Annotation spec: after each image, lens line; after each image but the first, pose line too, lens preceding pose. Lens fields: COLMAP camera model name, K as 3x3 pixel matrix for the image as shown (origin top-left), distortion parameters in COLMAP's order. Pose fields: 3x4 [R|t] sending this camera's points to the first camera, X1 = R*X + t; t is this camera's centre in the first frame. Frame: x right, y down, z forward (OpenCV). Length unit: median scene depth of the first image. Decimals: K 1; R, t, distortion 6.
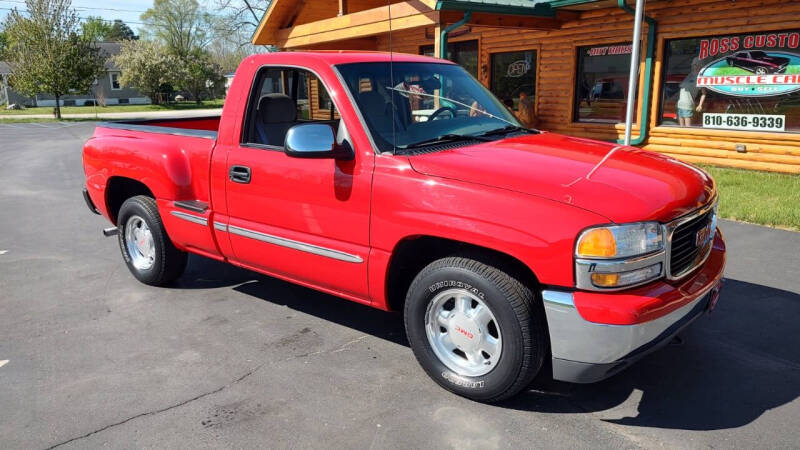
lens RADIAL K [[572.5, 0, 408.6], [0, 572.5, 224.8], [0, 0, 1]] dist [0.018569, -0.021135]
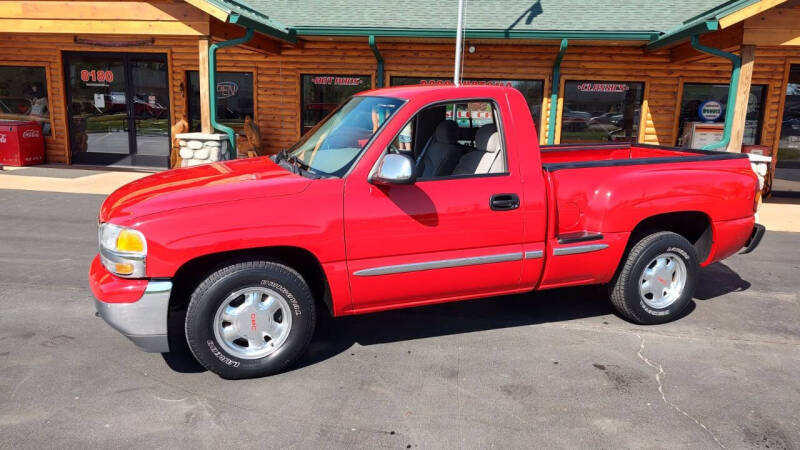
lens RADIAL K [[572.5, 0, 409.8], [0, 572.5, 221.9], [0, 0, 1]] dist [0.018569, -0.021135]
pose [[0.672988, -0.103961, 0.732310, -0.428082], [0.132287, 0.991027, 0.019118, -0.048616], [-0.727727, 0.084009, 0.680702, 0.213414]]
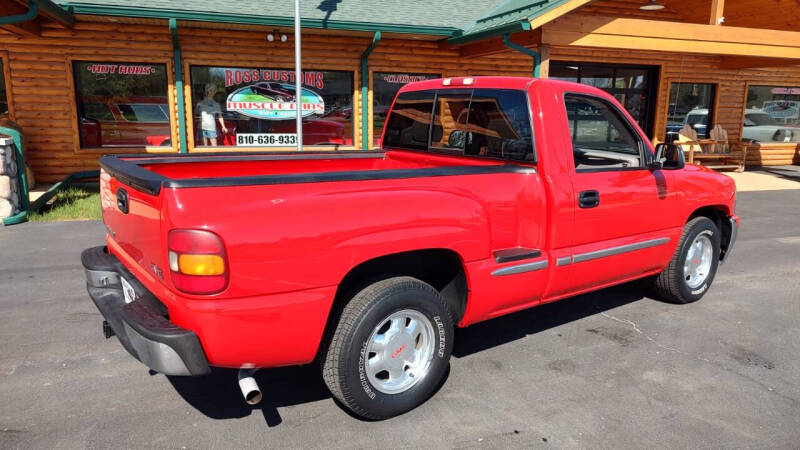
lens RADIAL K [[572.5, 0, 408.5], [0, 572.5, 221.1], [0, 0, 1]] dist [0.018569, -0.021135]
pose [[0.268370, -0.168478, 0.948469, -0.505777], [0.207031, 0.971668, 0.114019, -0.087079], [-0.940806, 0.165763, 0.295646, 0.379872]]
